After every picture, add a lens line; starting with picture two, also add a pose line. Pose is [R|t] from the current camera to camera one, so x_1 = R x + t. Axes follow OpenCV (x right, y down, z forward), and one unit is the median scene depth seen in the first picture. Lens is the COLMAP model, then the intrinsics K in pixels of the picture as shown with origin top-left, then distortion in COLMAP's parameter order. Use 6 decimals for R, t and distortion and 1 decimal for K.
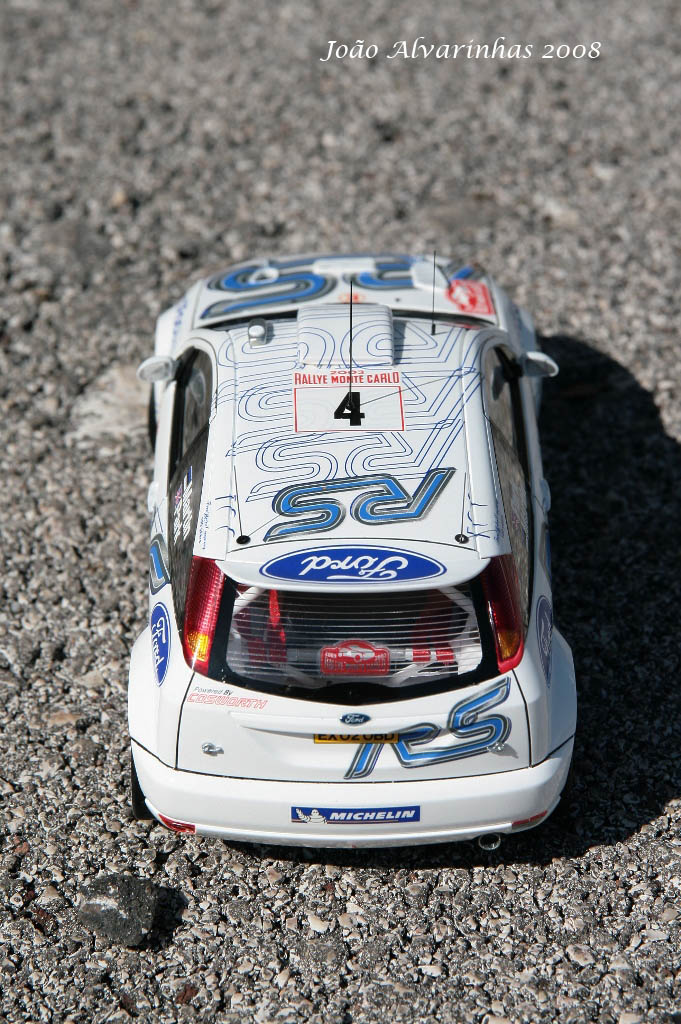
lens RADIAL K [[2875.4, 0, 340.5], [0, 2875.4, 512.0], [0, 0, 1]] dist [-0.010195, 0.048048]
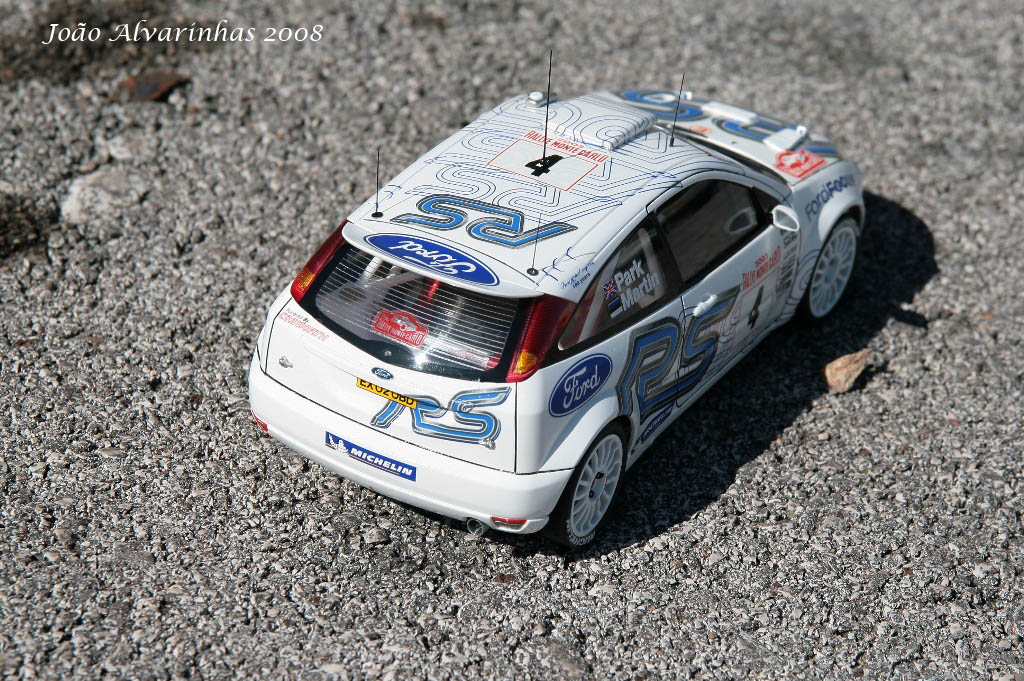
lens RADIAL K [[2875.4, 0, 512.0], [0, 2875.4, 340.5], [0, 0, 1]] dist [-0.010195, 0.048048]
pose [[0.853269, 0.328896, -0.404672, 0.525595], [-0.361590, 0.932325, -0.004685, 0.044455], [0.375745, 0.150323, 0.914450, -0.080952]]
